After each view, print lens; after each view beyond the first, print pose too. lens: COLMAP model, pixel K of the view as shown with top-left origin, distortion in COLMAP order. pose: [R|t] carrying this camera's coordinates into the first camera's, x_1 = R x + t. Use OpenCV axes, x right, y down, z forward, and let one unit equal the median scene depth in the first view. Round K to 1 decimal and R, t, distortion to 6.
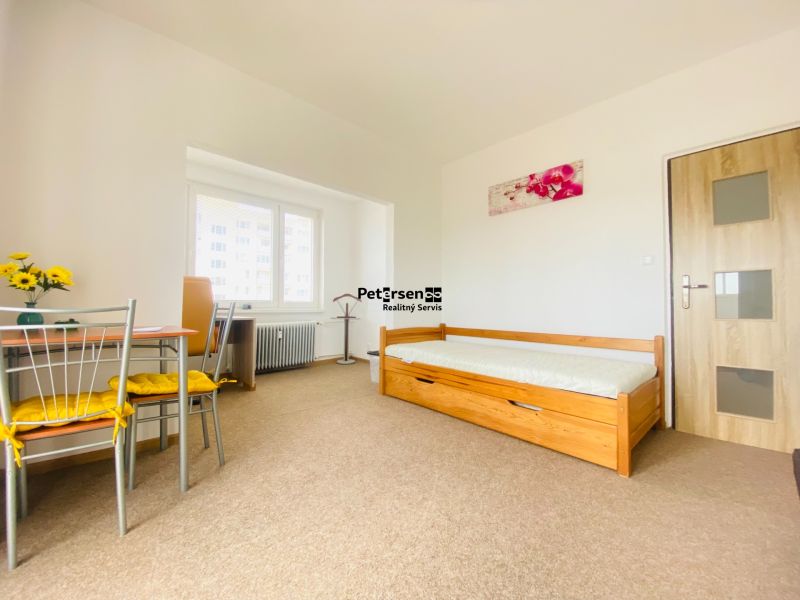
lens RADIAL K [[322.5, 0, 400.0], [0, 322.5, 300.0], [0, 0, 1]] dist [-0.010141, -0.000476]
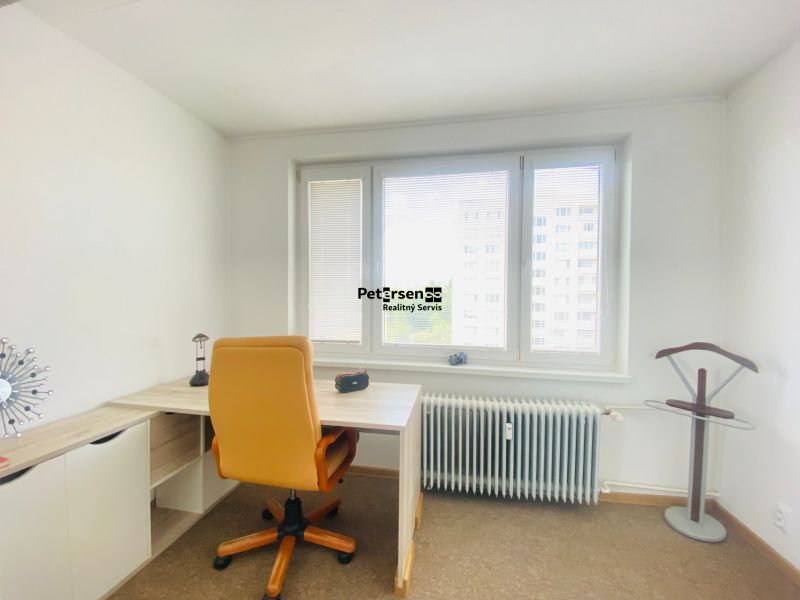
lens RADIAL K [[322.5, 0, 400.0], [0, 322.5, 300.0], [0, 0, 1]] dist [-0.010141, -0.000476]
pose [[0.587183, 0.016004, -0.809296, -0.077837], [0.011923, 0.999525, 0.028417, -0.089631], [0.809366, -0.026335, 0.586714, 0.543461]]
